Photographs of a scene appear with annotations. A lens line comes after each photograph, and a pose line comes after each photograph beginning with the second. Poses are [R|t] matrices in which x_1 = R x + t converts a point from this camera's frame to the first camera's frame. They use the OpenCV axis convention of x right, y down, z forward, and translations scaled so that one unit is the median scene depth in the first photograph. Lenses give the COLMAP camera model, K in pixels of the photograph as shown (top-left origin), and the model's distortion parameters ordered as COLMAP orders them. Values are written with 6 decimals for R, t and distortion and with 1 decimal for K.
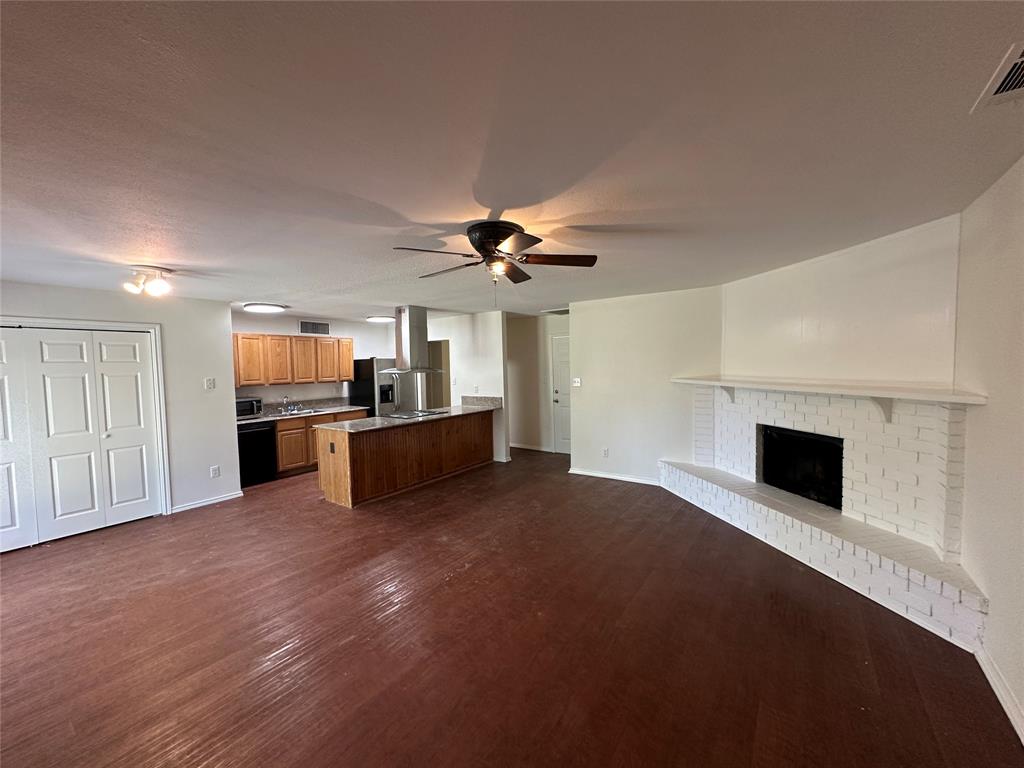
lens RADIAL K [[404.7, 0, 512.0], [0, 404.7, 384.0], [0, 0, 1]] dist [-0.000352, -0.000017]
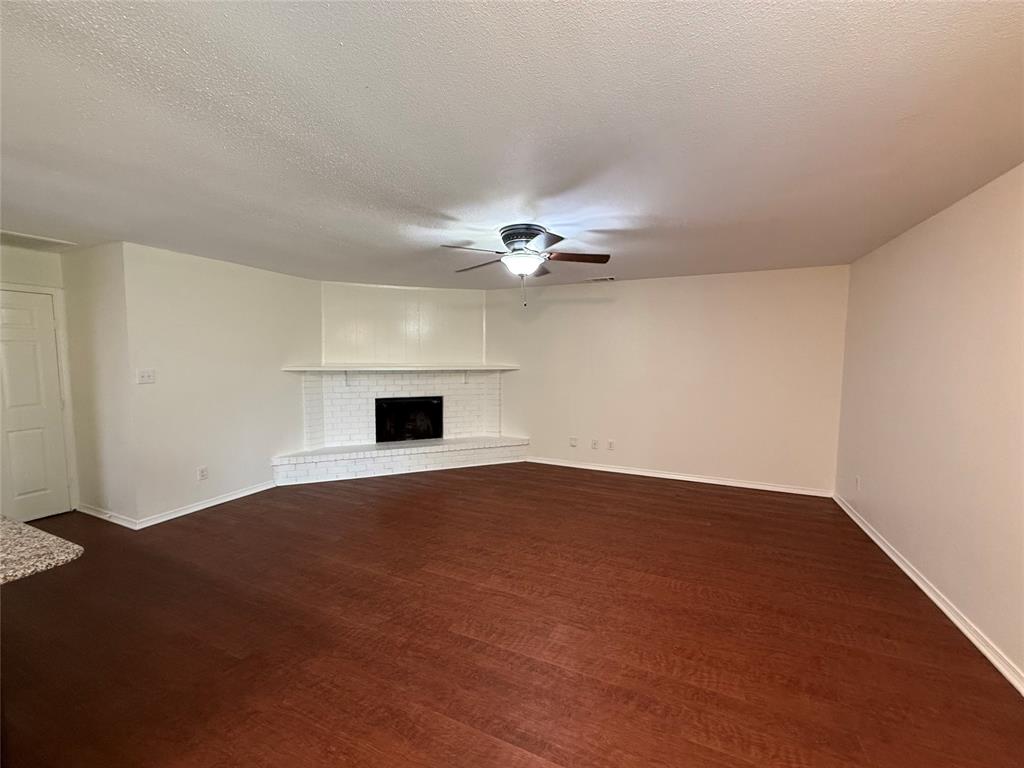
lens RADIAL K [[409.1, 0, 512.0], [0, 409.1, 384.0], [0, 0, 1]] dist [0.001135, -0.005599]
pose [[-0.206888, -0.047393, 0.977216, -0.344790], [0.041998, 0.997475, 0.057267, -0.003319], [-0.977463, 0.052889, -0.204376, 0.365186]]
